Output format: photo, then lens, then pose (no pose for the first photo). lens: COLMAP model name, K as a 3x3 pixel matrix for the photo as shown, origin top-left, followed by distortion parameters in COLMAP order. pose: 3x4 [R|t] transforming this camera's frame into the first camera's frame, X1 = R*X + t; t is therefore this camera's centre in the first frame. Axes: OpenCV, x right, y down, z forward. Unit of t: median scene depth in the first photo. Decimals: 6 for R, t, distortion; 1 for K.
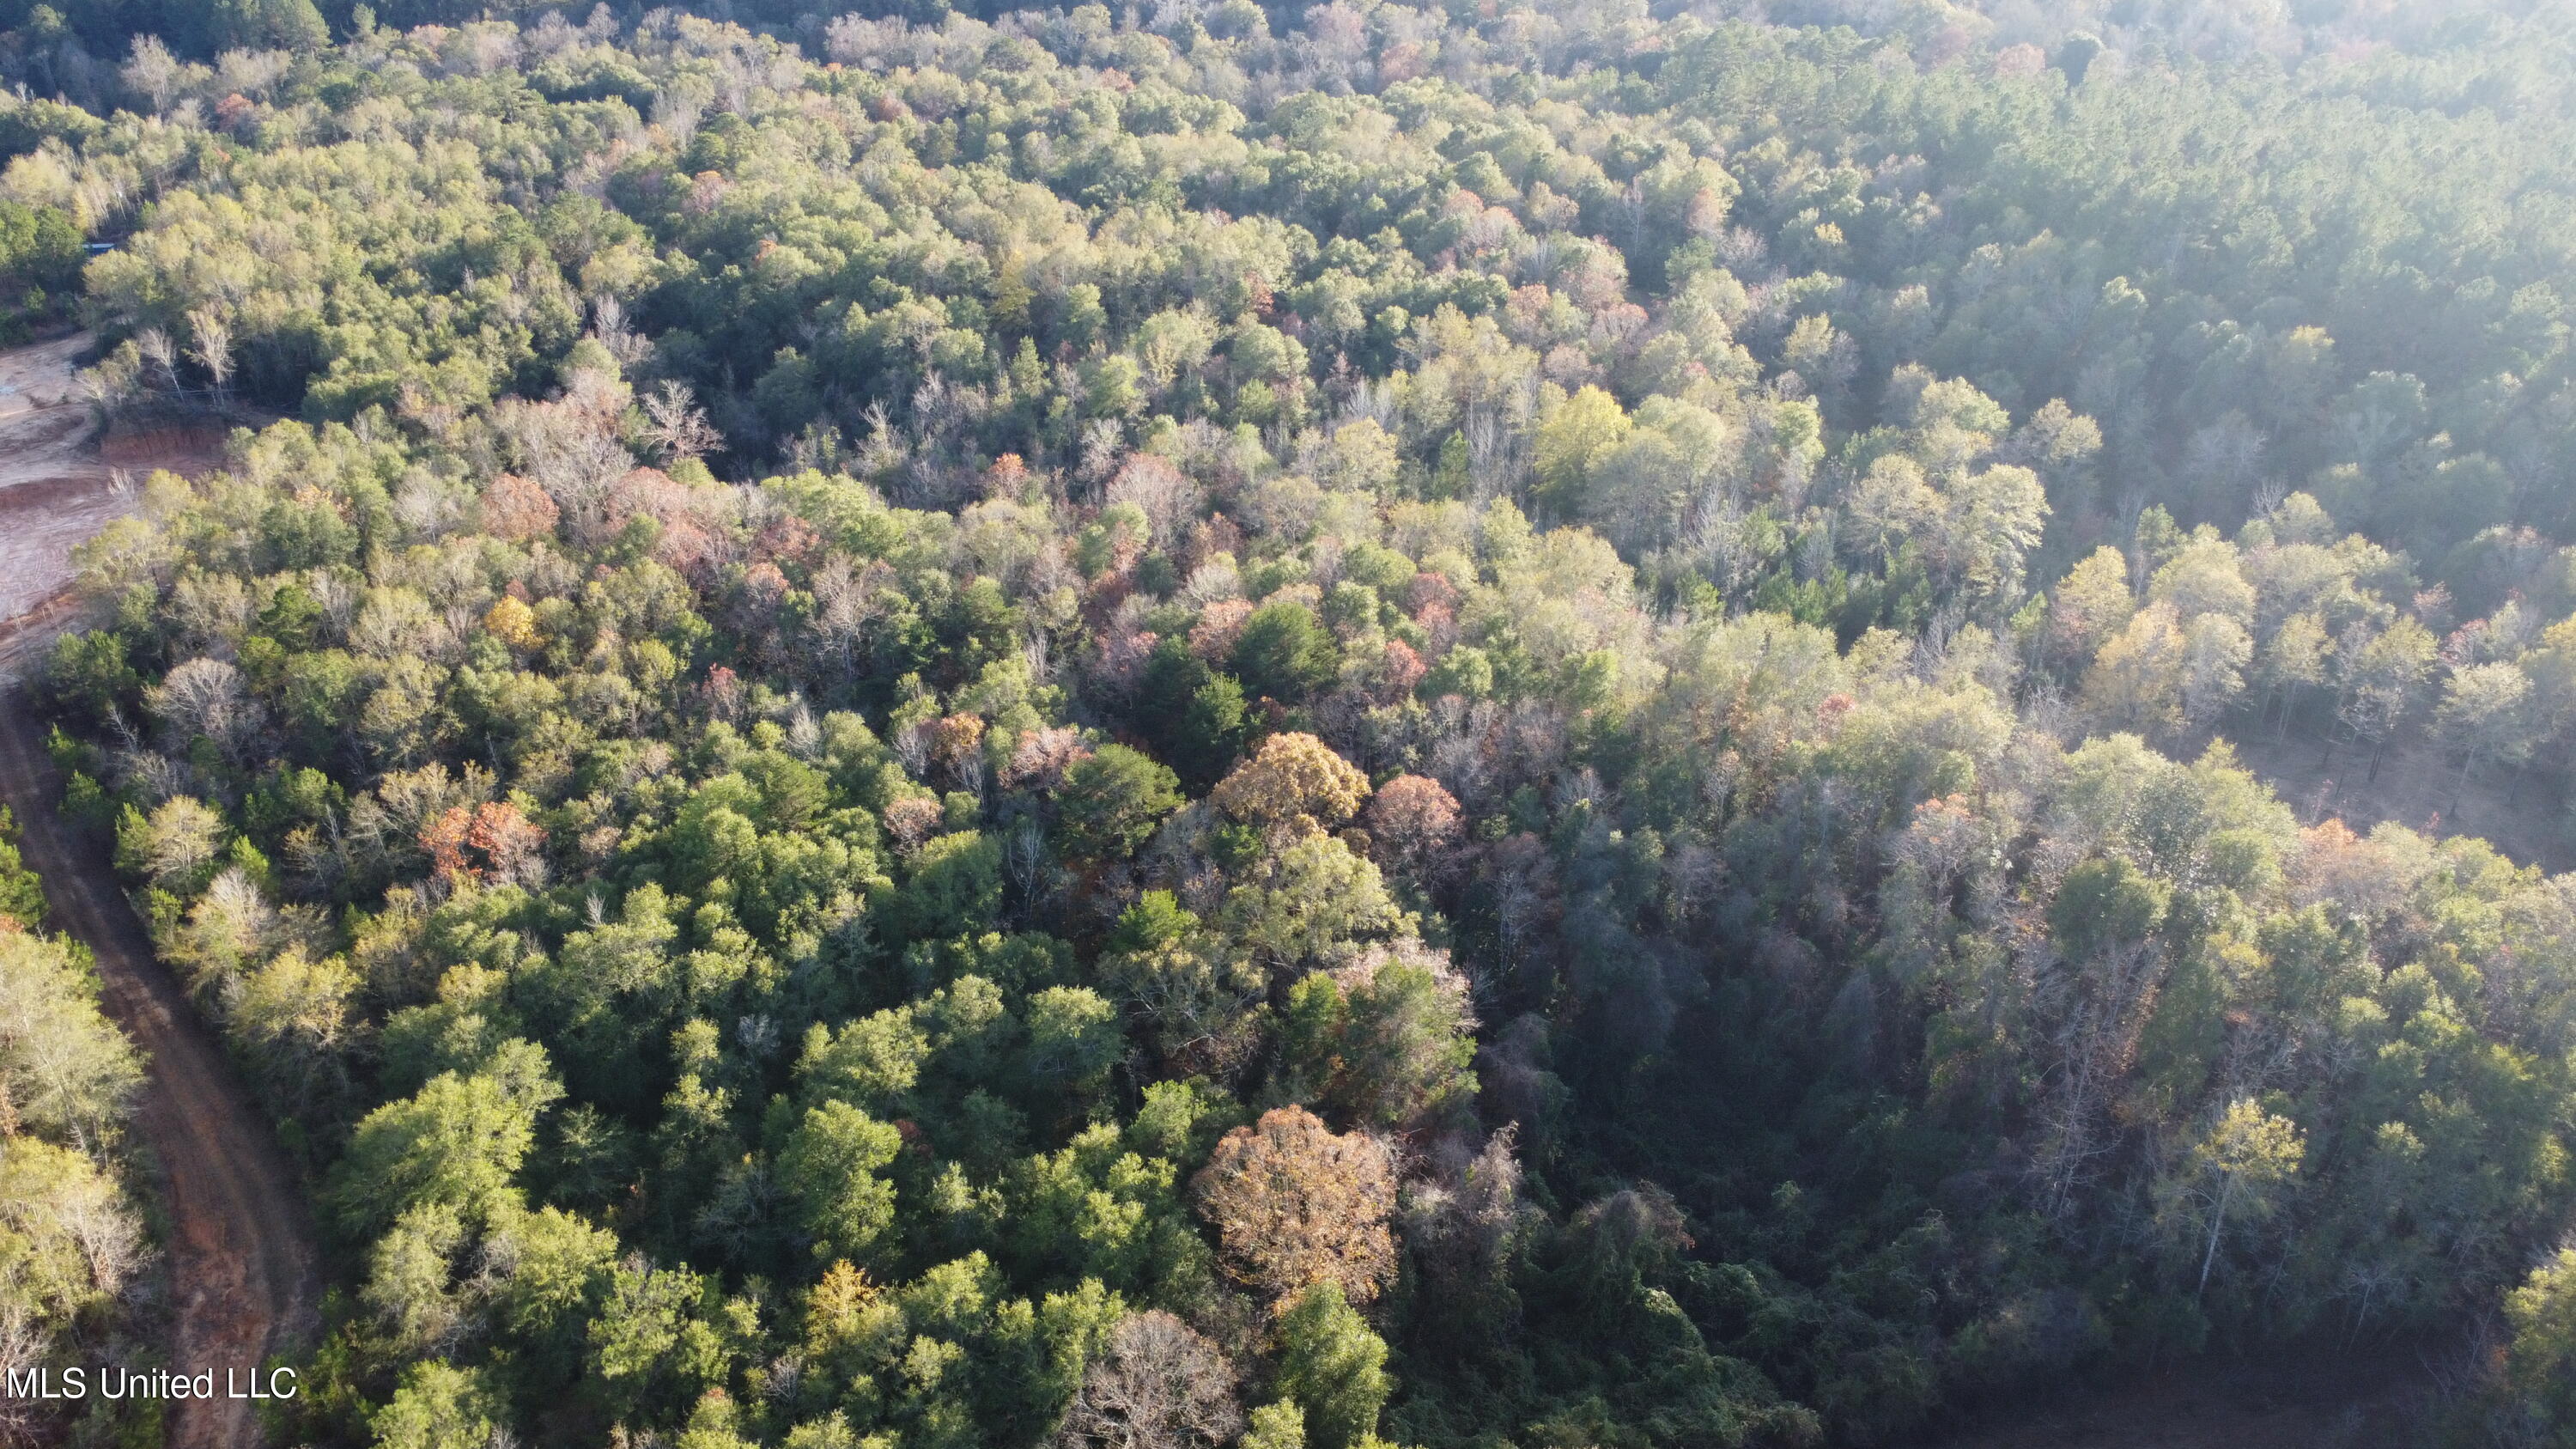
lens RADIAL K [[1938.7, 0, 1286.9], [0, 1938.7, 700.7], [0, 0, 1]] dist [0.003107, 0.000463]
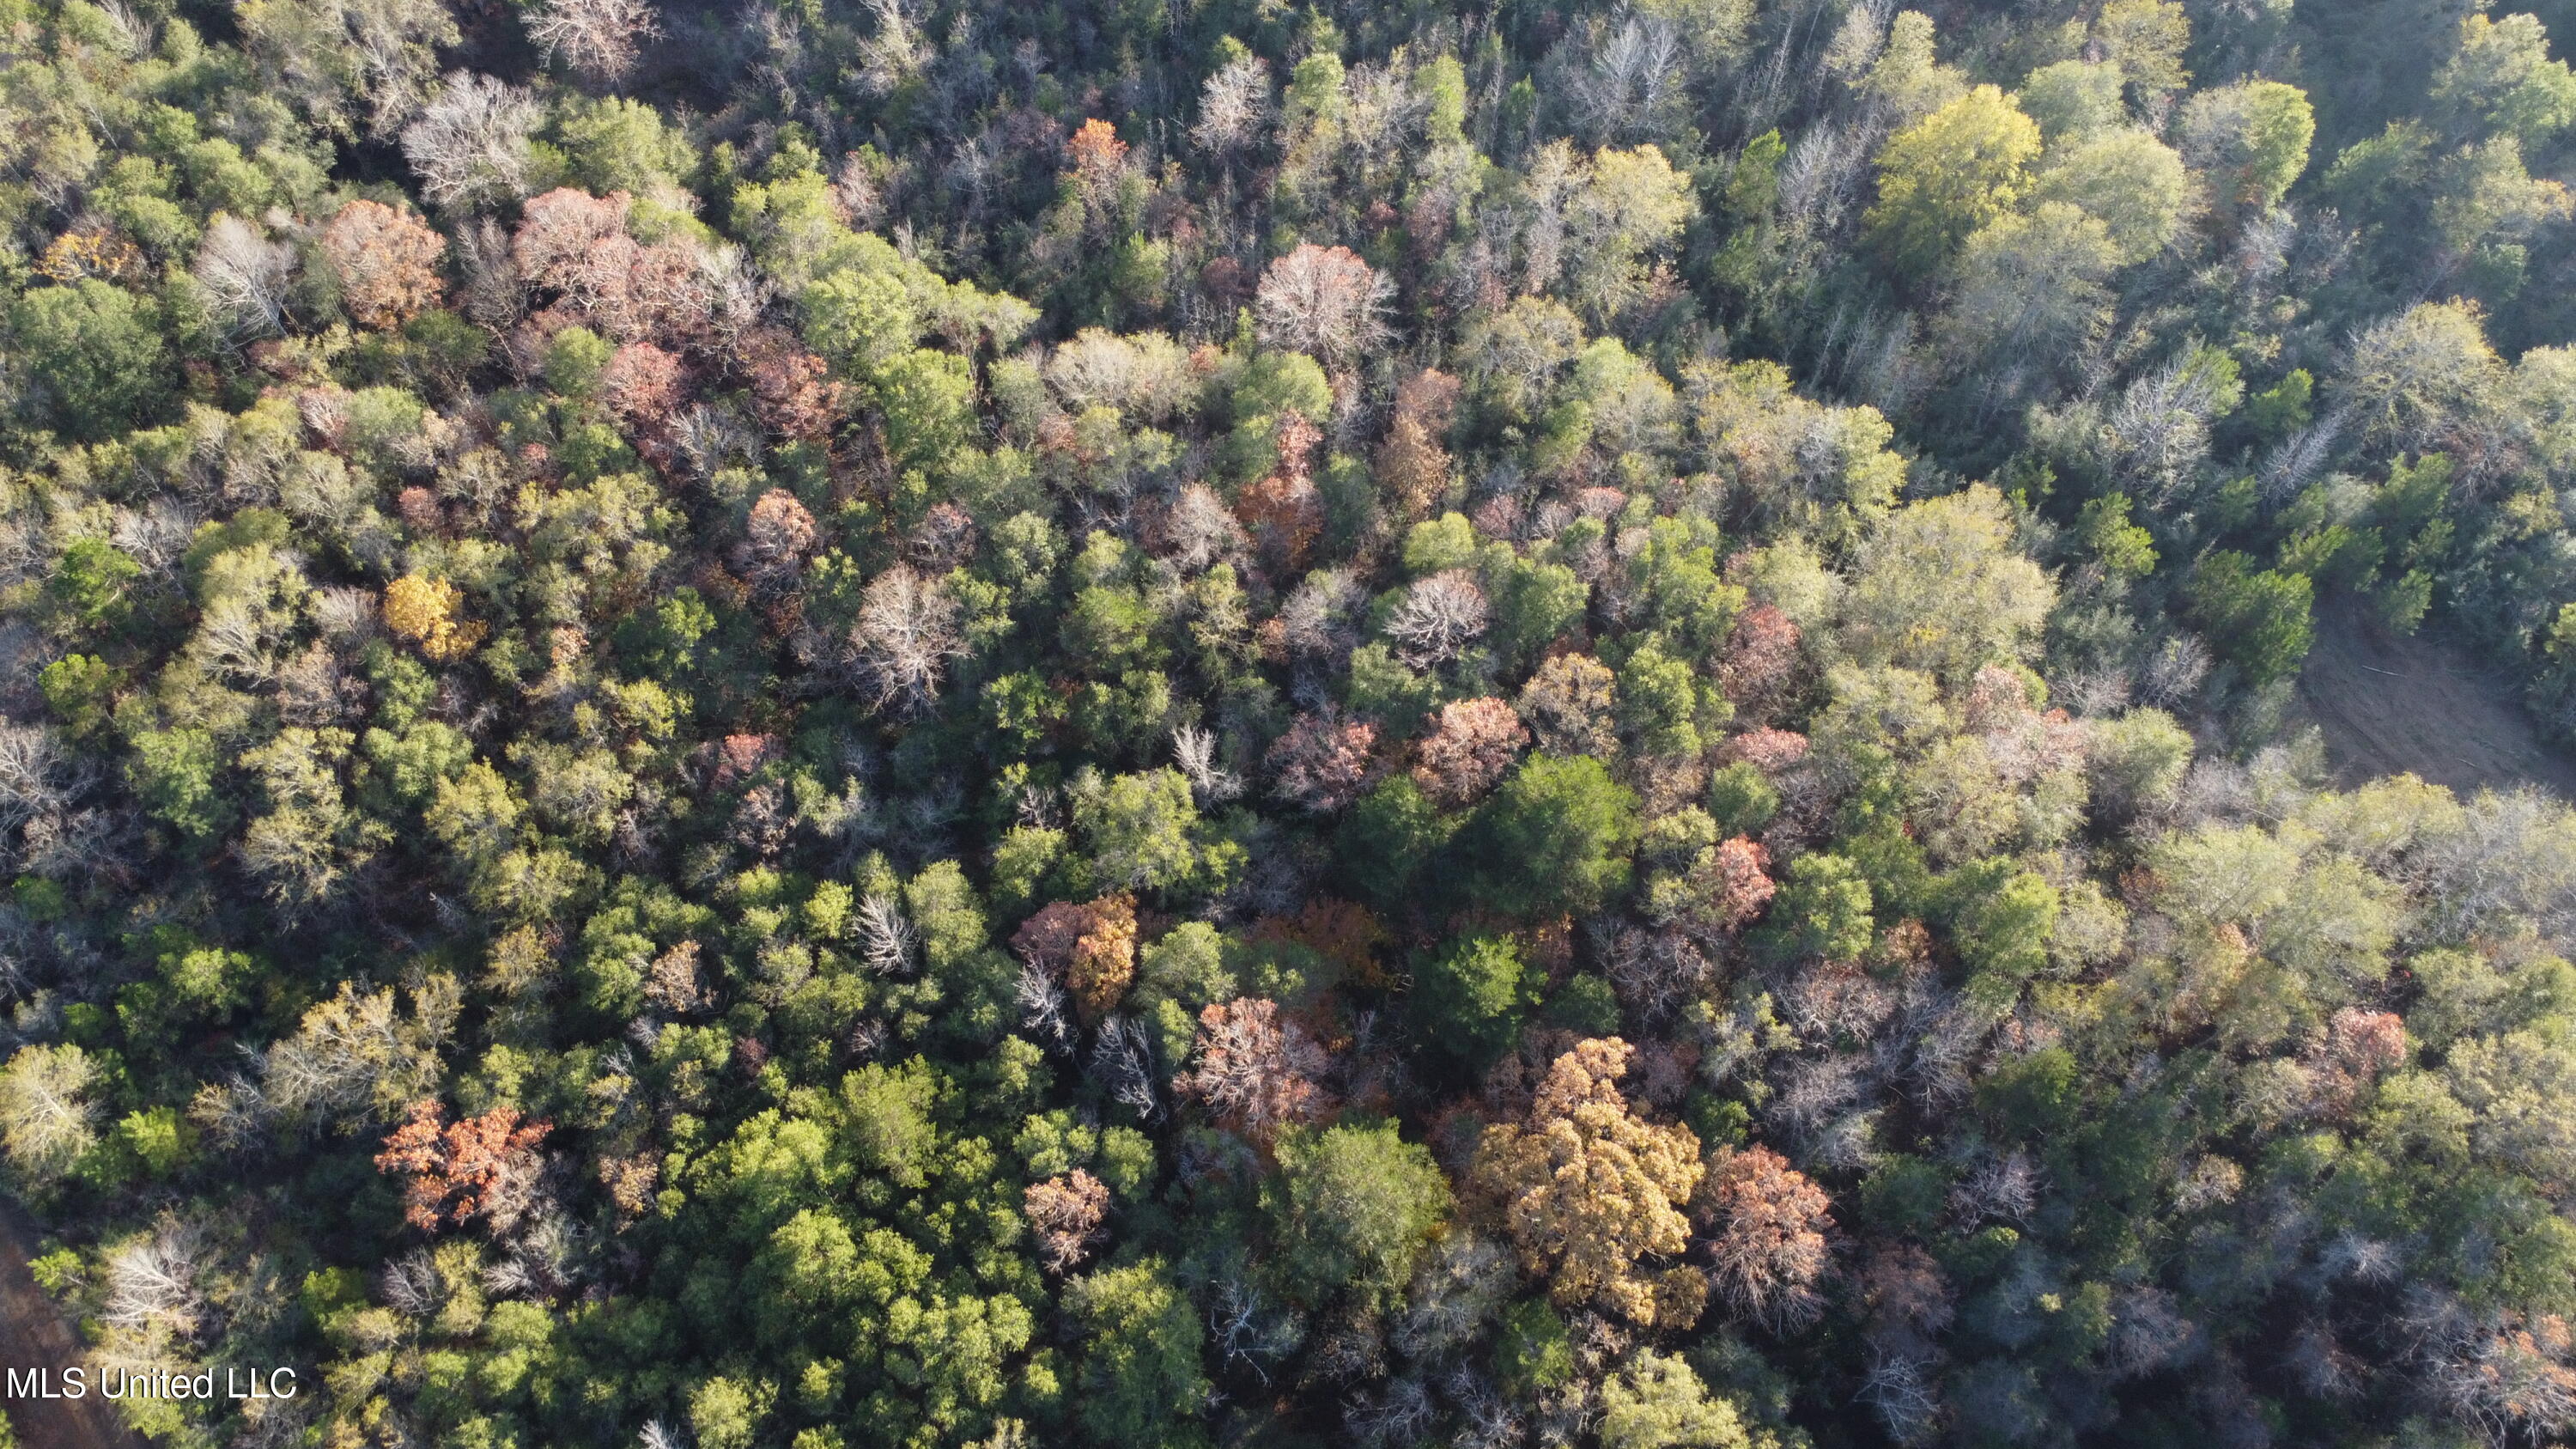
lens RADIAL K [[1938.7, 0, 1286.9], [0, 1938.7, 700.7], [0, 0, 1]] dist [0.003107, 0.000463]
pose [[0.999703, 0.019605, 0.014453, -0.108352], [-0.024289, 0.846654, 0.531589, -0.415592], [-0.001815, -0.531782, 0.846879, 0.425157]]
